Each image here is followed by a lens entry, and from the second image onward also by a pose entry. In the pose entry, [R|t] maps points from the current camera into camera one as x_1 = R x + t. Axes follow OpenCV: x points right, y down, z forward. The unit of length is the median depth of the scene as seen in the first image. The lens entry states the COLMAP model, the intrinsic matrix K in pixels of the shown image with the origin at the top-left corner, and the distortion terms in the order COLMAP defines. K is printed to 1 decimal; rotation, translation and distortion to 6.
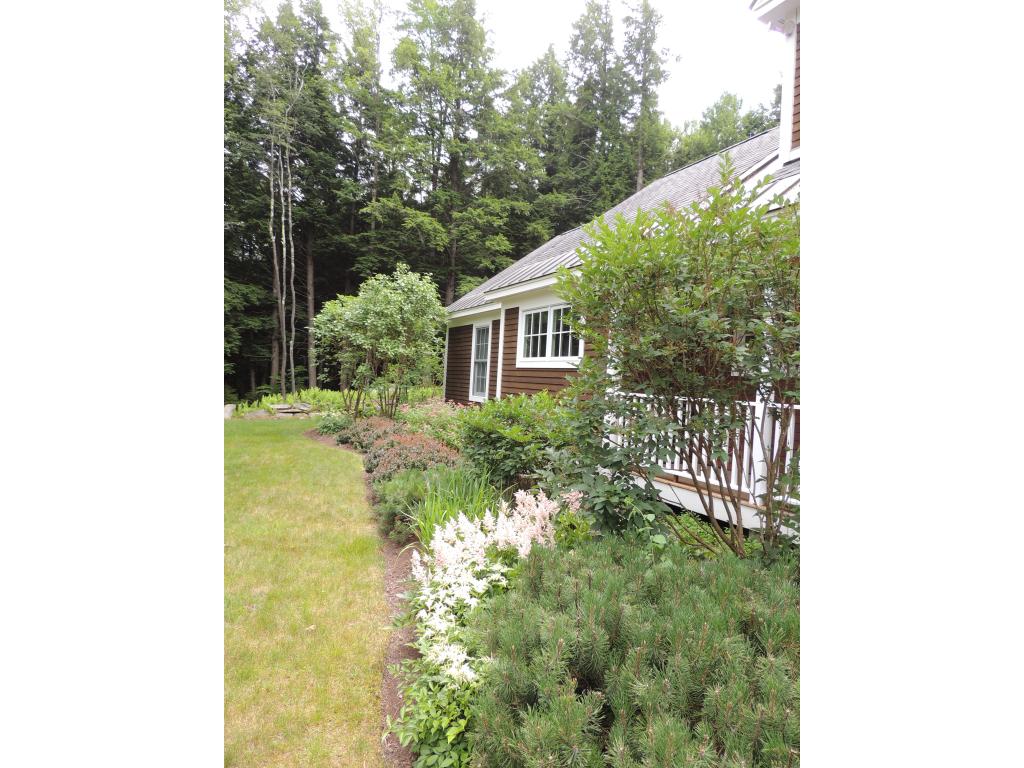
lens RADIAL K [[541.3, 0, 512.0], [0, 541.3, 384.0], [0, 0, 1]] dist [-0.027019, -0.000391]
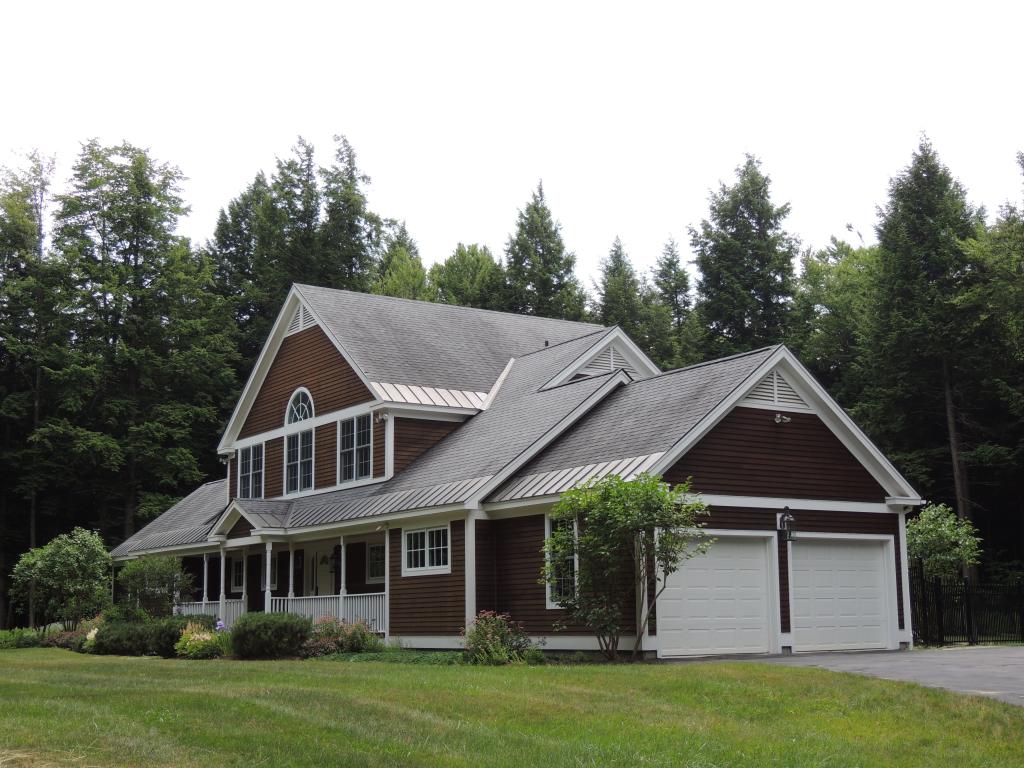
lens RADIAL K [[1401.6, 0, 512.0], [0, 1401.6, 384.0], [0, 0, 1]] dist [-0.024794, -0.044733]
pose [[0.991884, -0.049399, 0.117154, 0.253960], [0.068780, 0.983445, -0.167645, 0.052302], [-0.106932, 0.174343, 0.978862, -1.365409]]
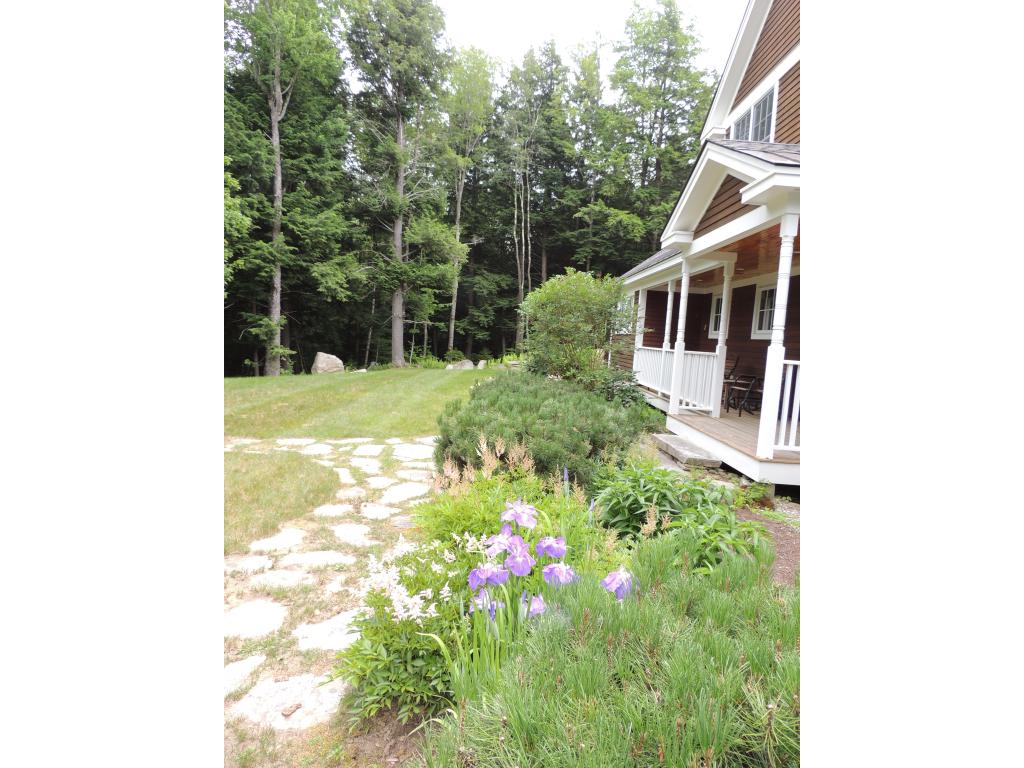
lens RADIAL K [[541.3, 0, 512.0], [0, 541.3, 384.0], [0, 0, 1]] dist [-0.027019, -0.000391]
pose [[0.890772, 0.043266, -0.452387, 0.173432], [-0.019156, 0.998148, 0.057743, 0.012635], [0.454047, -0.042770, 0.889951, -0.224693]]
